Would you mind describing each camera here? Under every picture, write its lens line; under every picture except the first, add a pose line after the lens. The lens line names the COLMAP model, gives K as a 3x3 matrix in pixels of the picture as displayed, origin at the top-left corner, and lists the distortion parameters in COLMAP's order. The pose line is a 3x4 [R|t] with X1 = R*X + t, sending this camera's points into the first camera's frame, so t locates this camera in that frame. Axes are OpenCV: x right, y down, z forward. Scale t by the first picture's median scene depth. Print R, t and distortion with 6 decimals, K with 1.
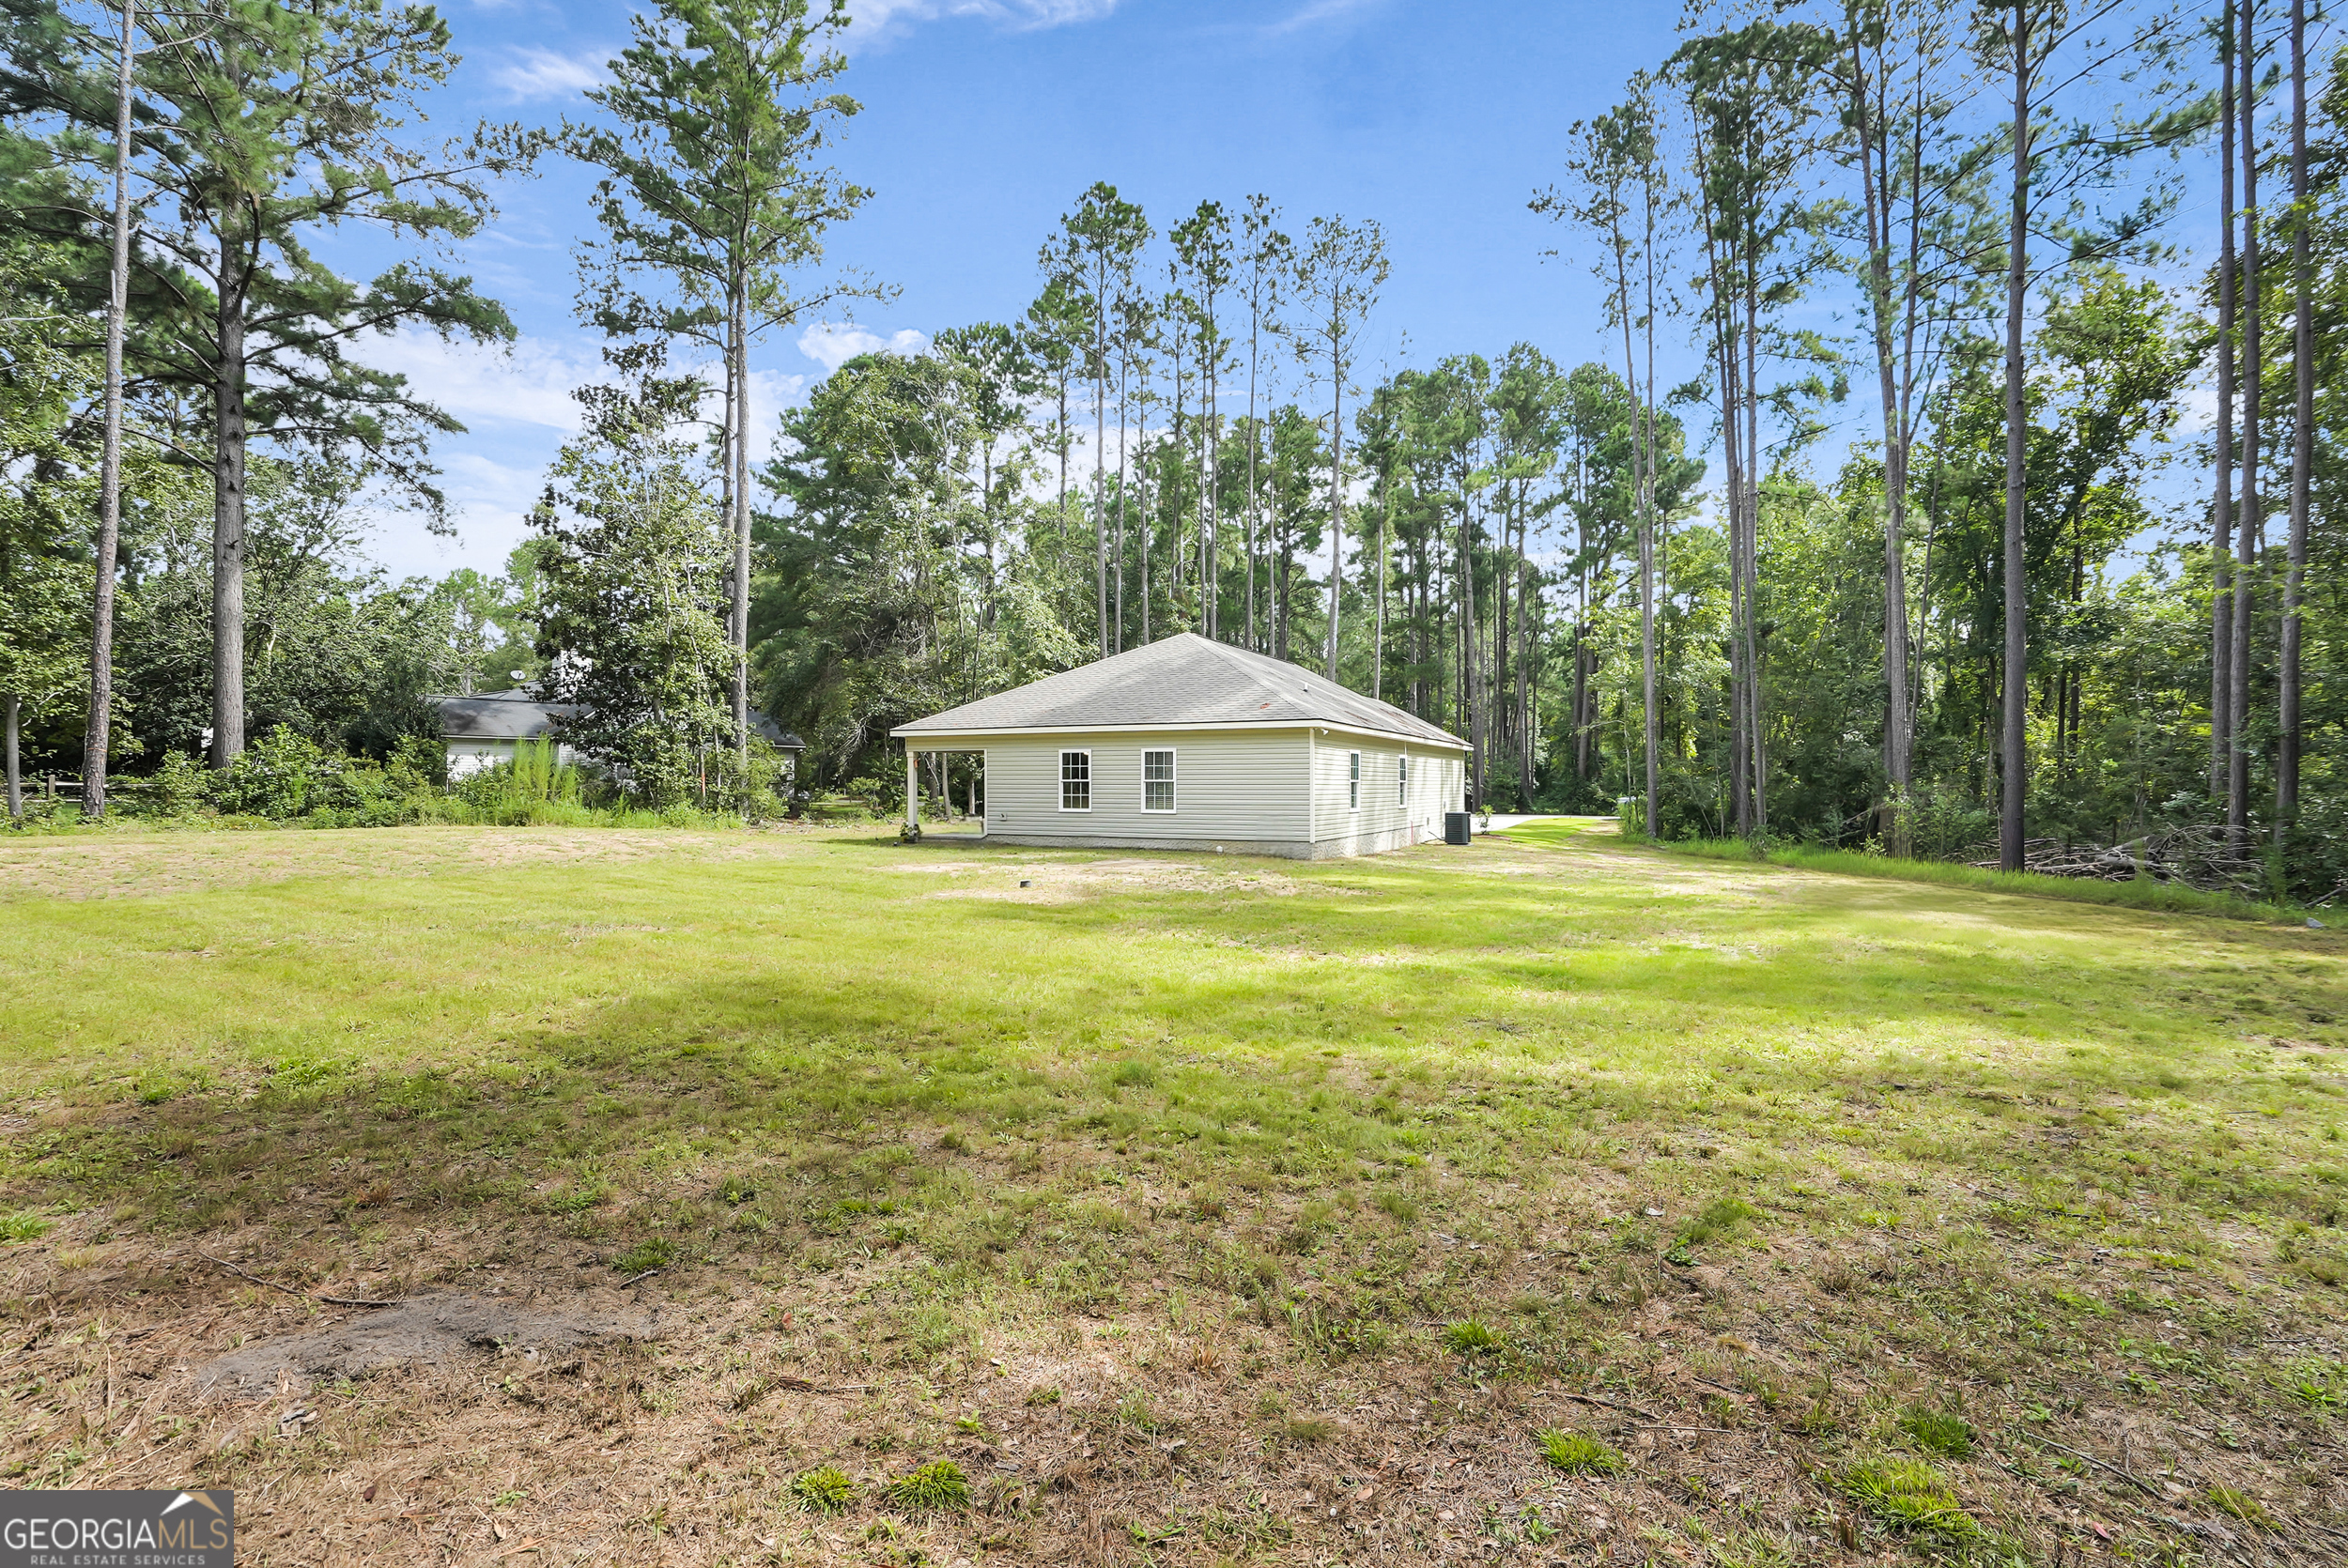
lens RADIAL K [[1105.2, 0, 1178.2], [0, 1105.2, 779.1], [0, 0, 1]] dist [-0.057800, 0.022620]
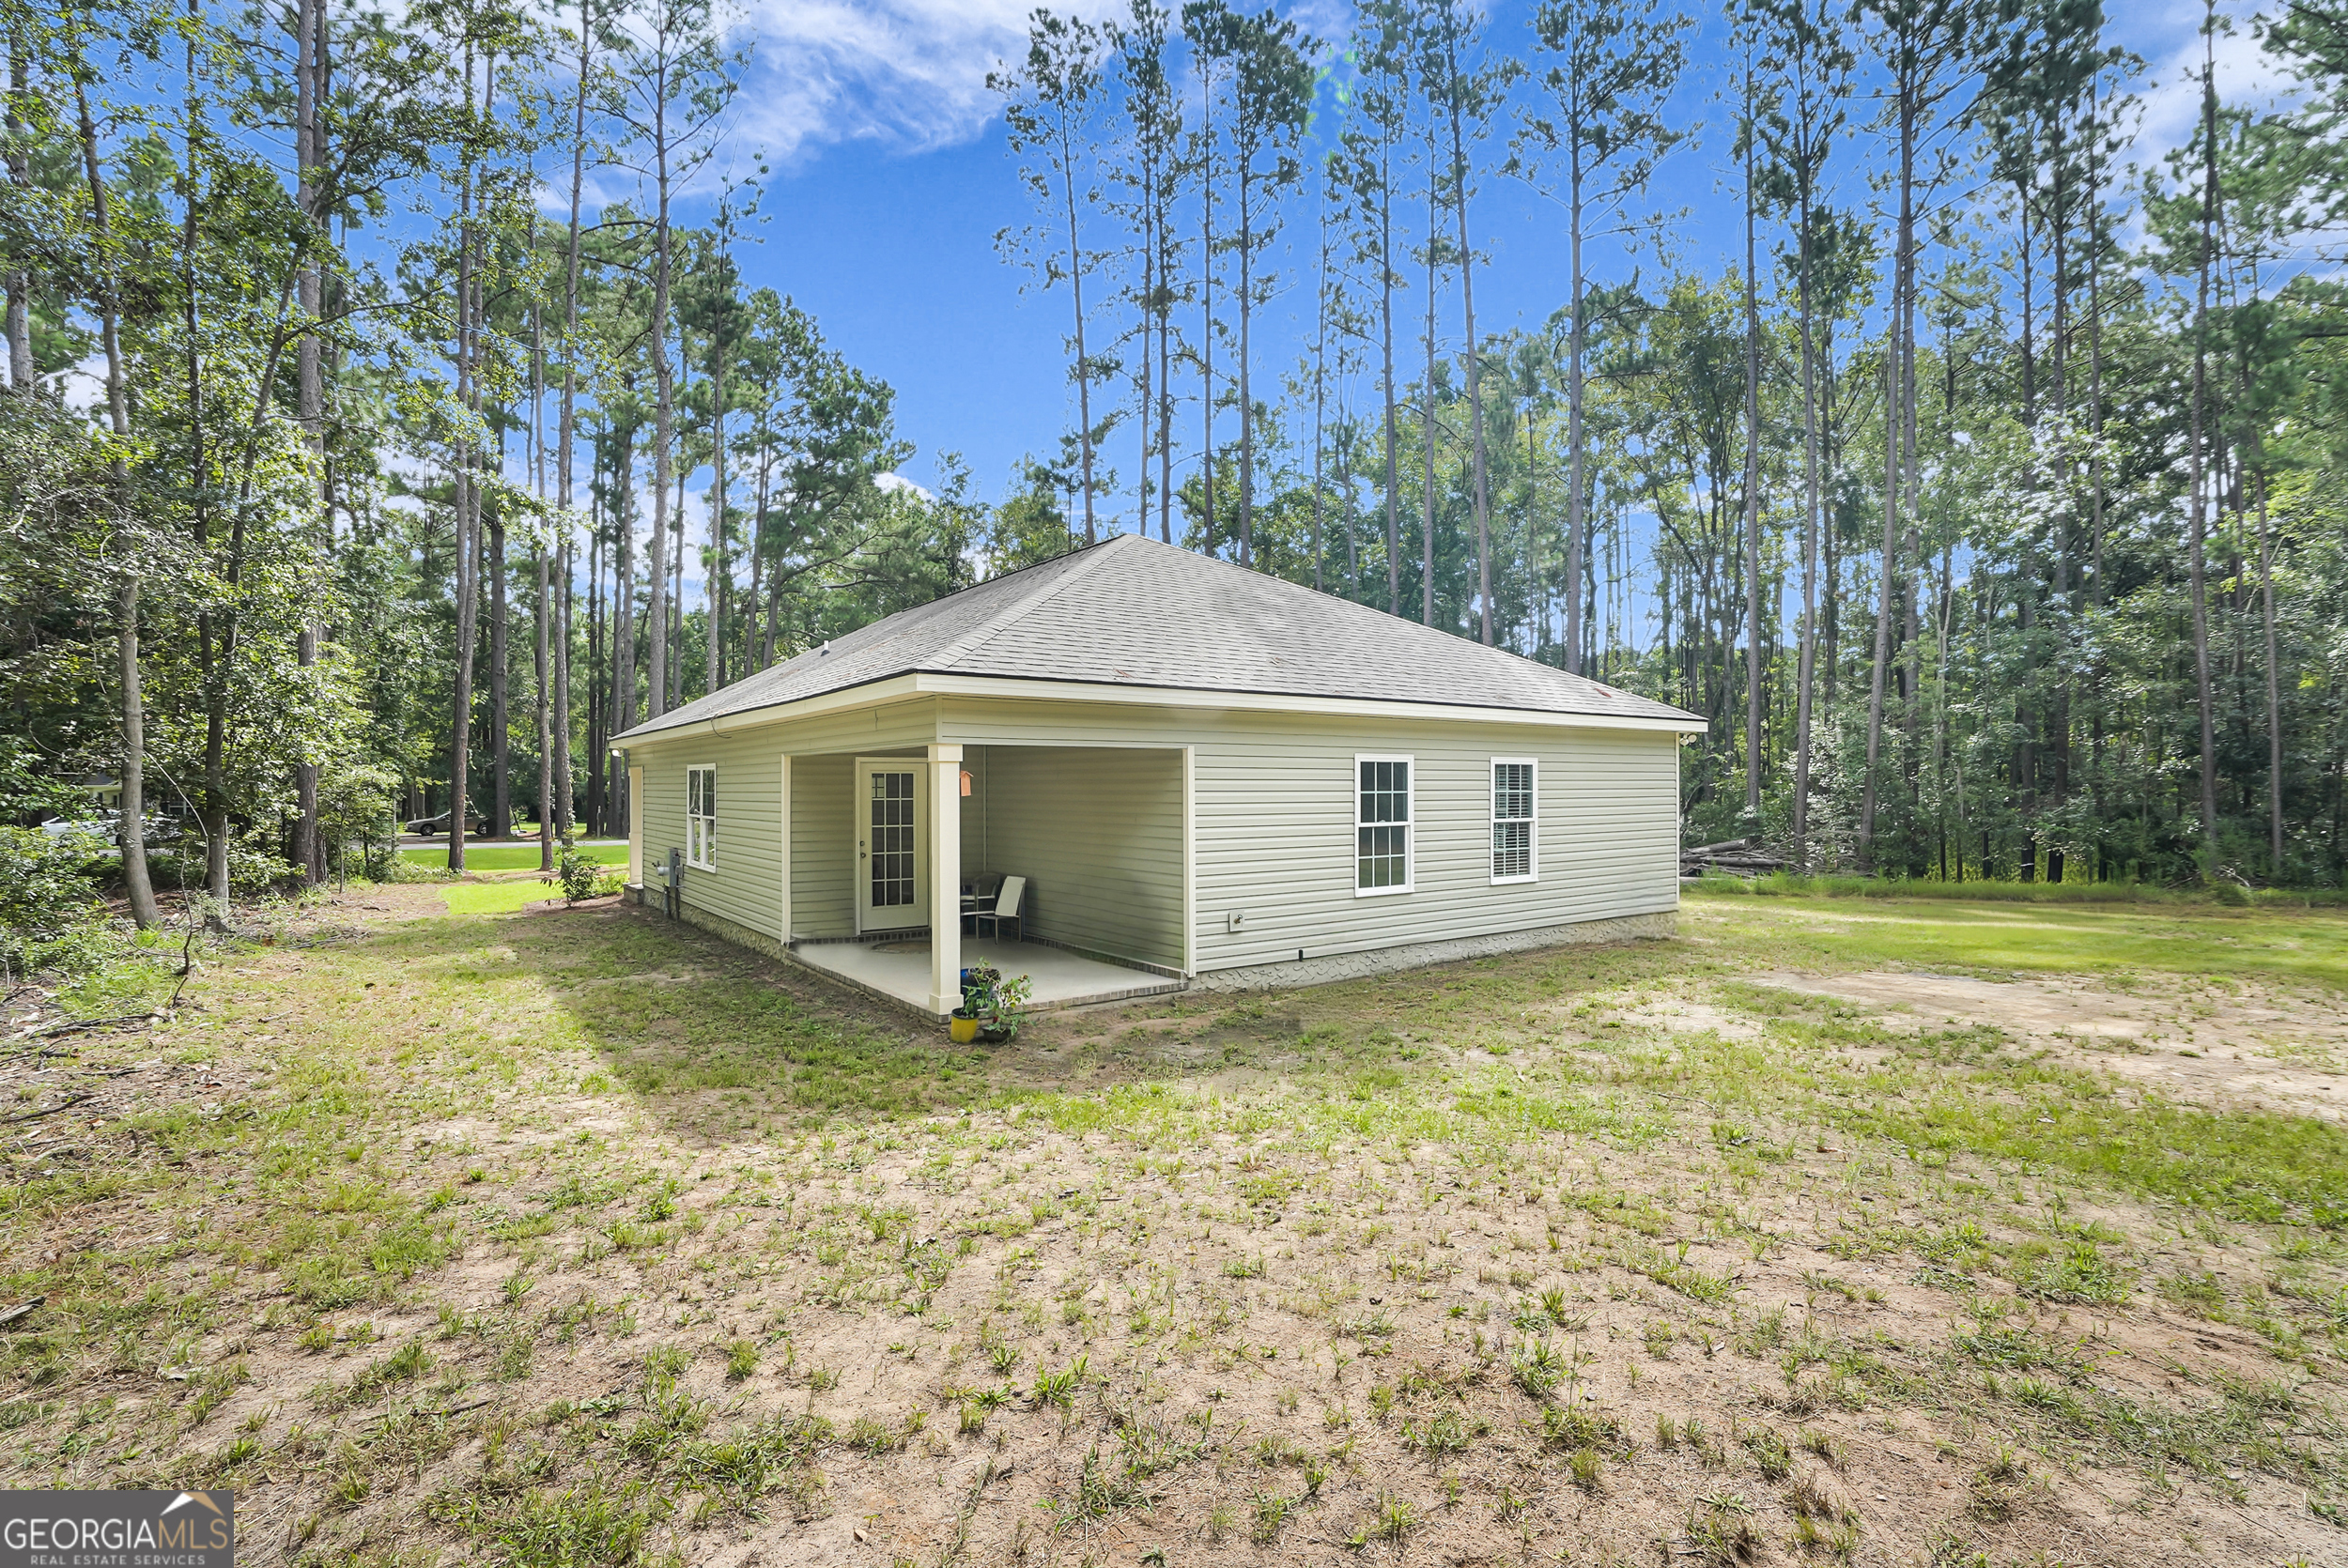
lens RADIAL K [[1105.2, 0, 1178.2], [0, 1105.2, 779.1], [0, 0, 1]] dist [-0.057800, 0.022620]
pose [[0.486468, 0.002527, 0.873695, -0.480378], [-0.000653, 0.999997, -0.002529, -0.014455], [-0.873698, 0.000660, 0.486468, 0.785563]]
